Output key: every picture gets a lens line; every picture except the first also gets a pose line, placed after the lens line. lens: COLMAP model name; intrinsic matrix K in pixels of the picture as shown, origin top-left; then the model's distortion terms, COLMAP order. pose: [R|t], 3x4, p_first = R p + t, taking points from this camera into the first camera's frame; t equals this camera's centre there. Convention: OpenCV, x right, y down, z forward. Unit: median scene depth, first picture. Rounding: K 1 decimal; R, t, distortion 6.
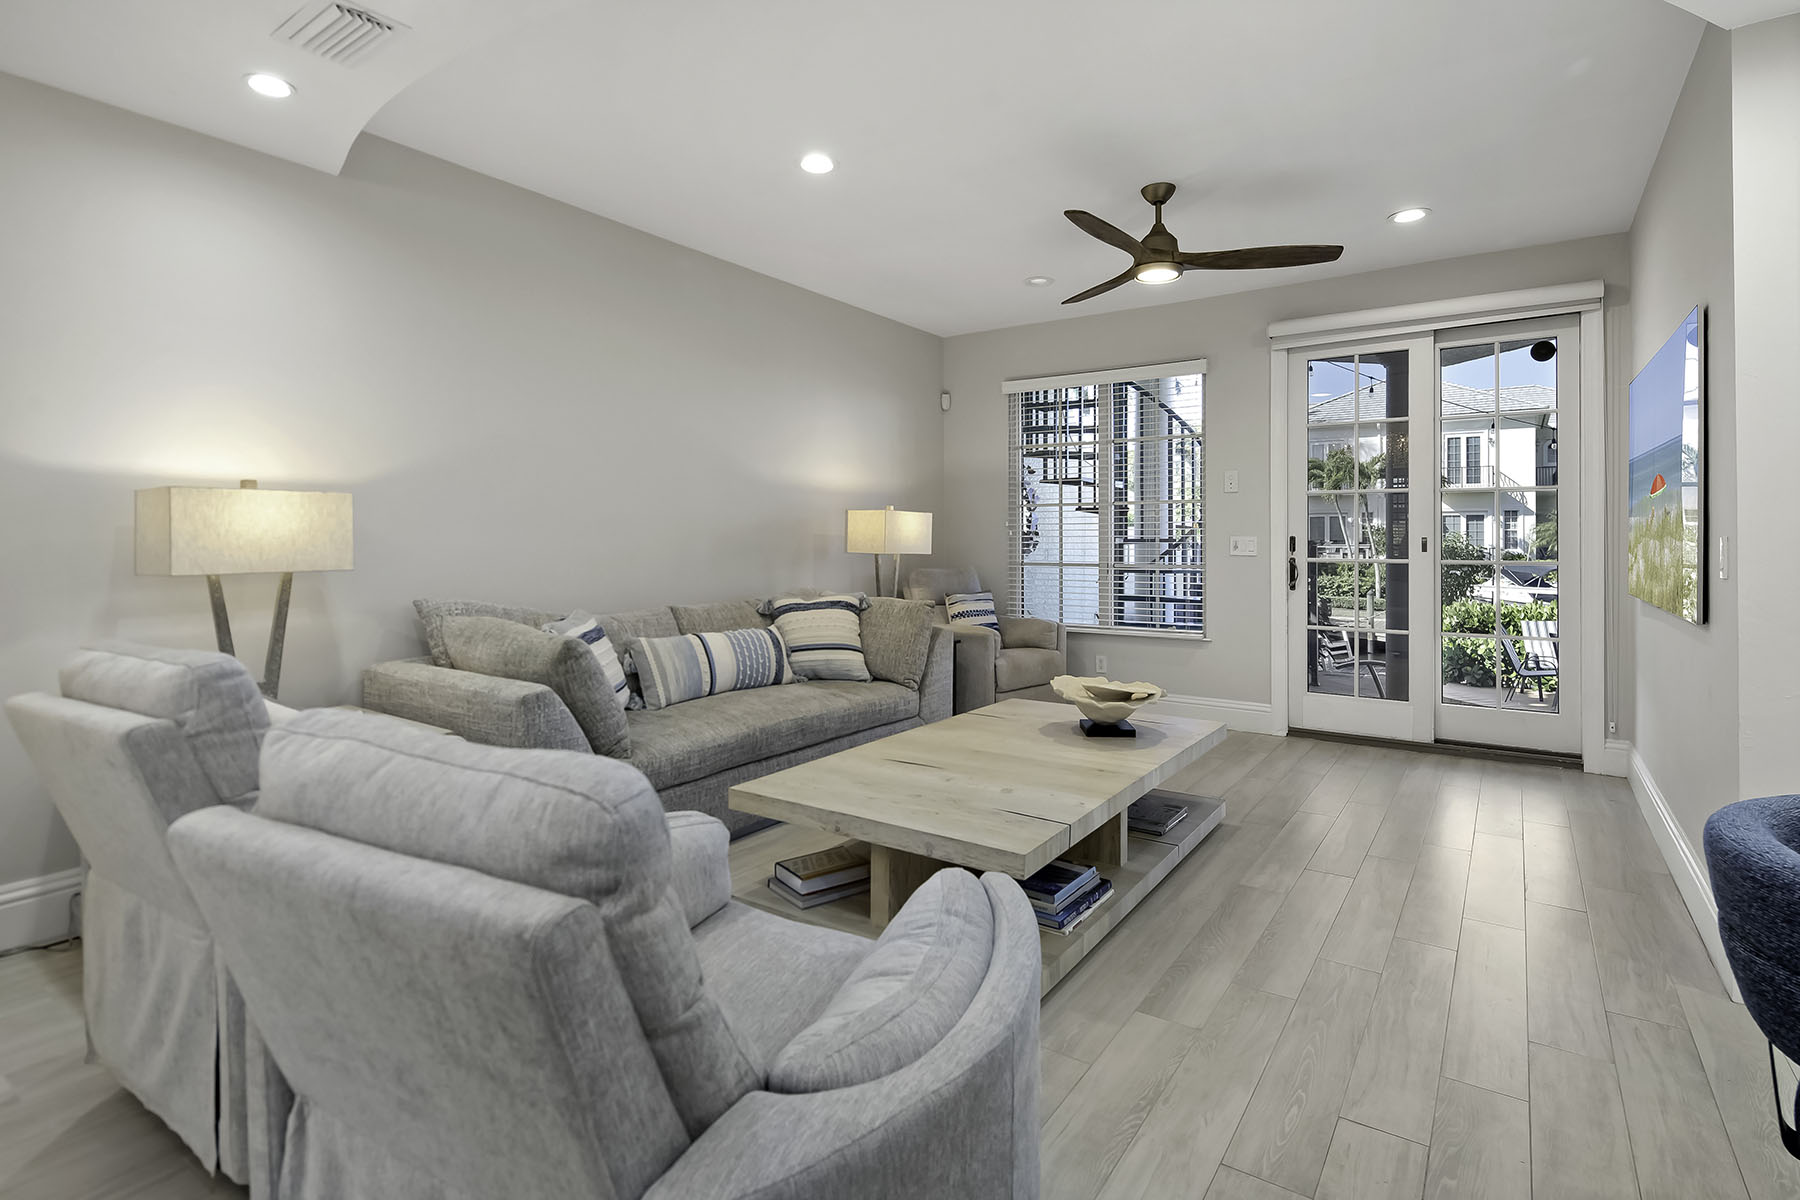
lens RADIAL K [[873.2, 0, 905.6], [0, 873.2, 551.8], [0, 0, 1]] dist [0.004146, -0.003897]
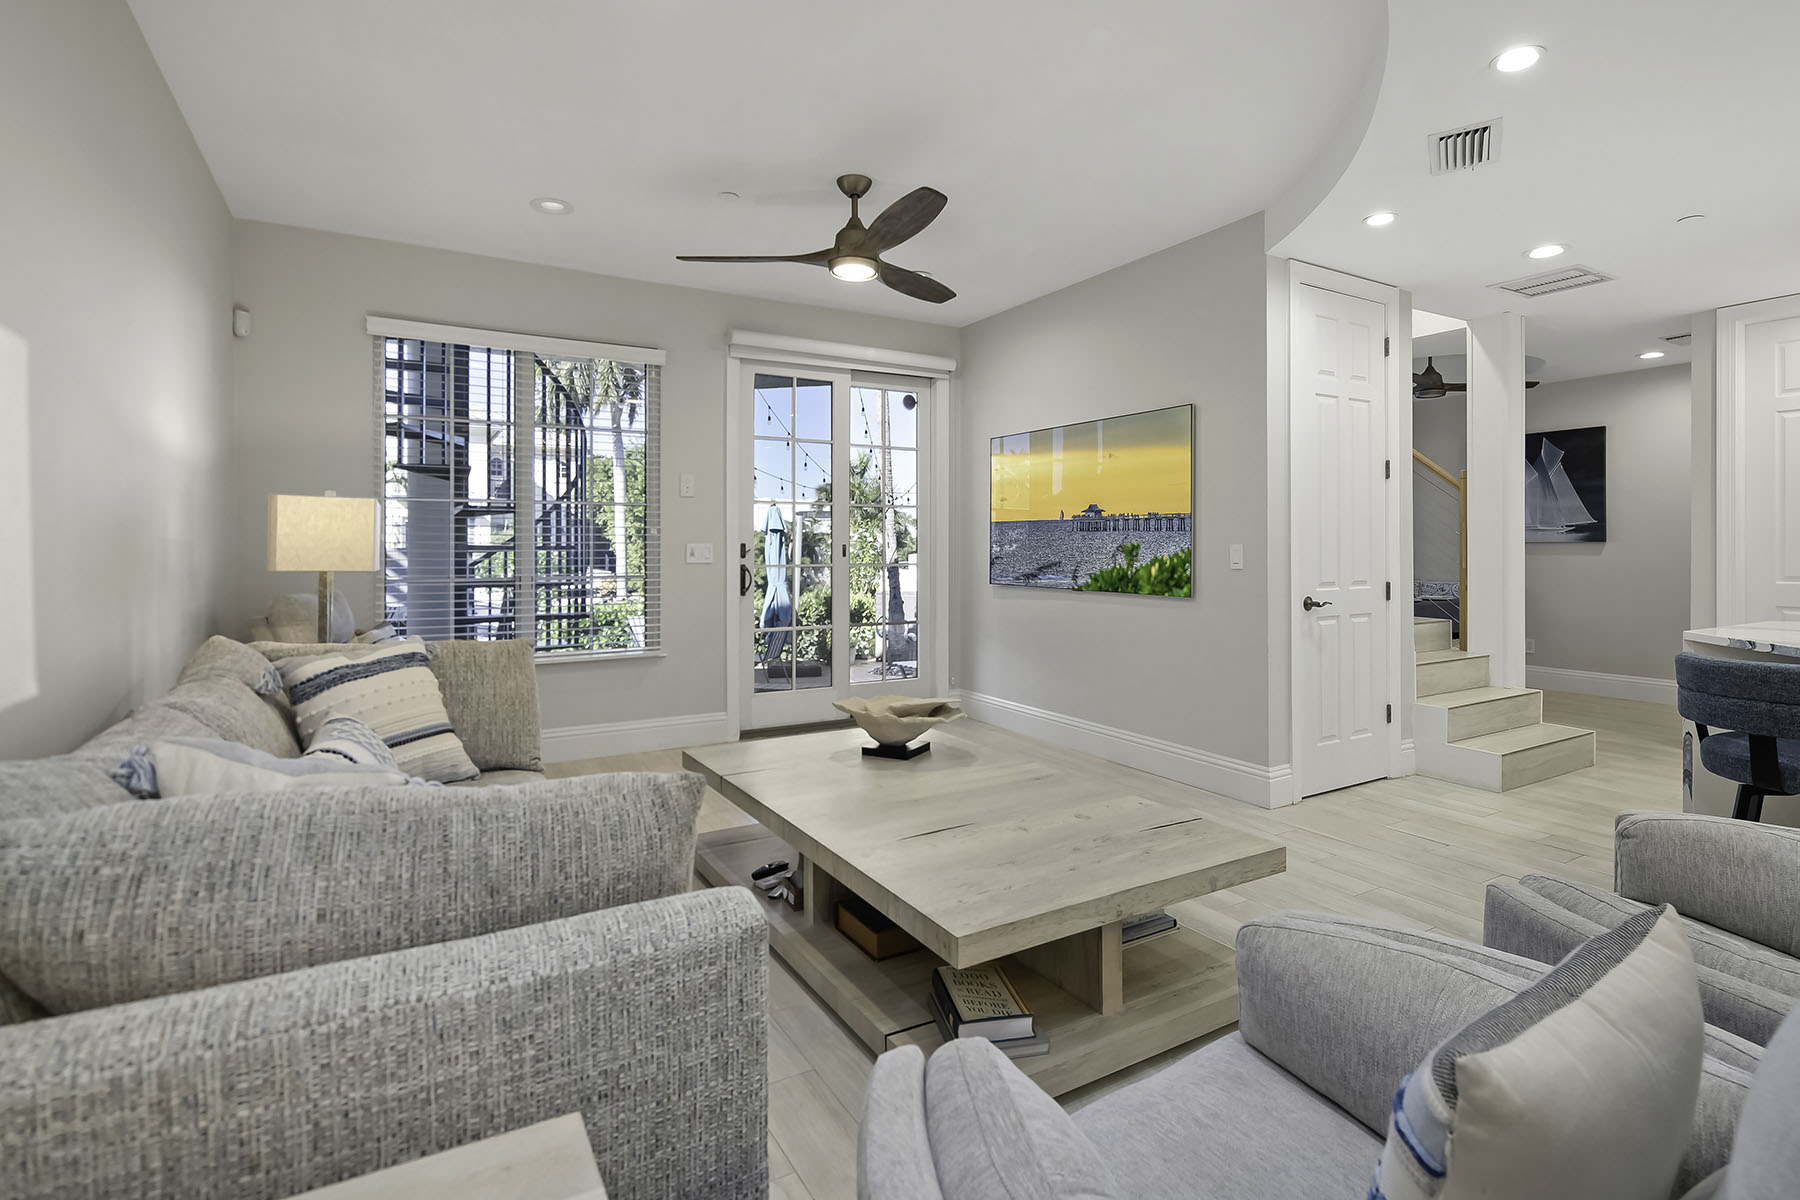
lens RADIAL K [[873.2, 0, 935.6], [0, 873.2, 554.4], [0, 0, 1]] dist [0.004146, -0.003897]
pose [[0.403422, -0.007855, 0.914981, -0.459046], [0.015247, 0.999882, 0.001861, -0.003290], [-0.914887, 0.013200, 0.403494, 0.444787]]
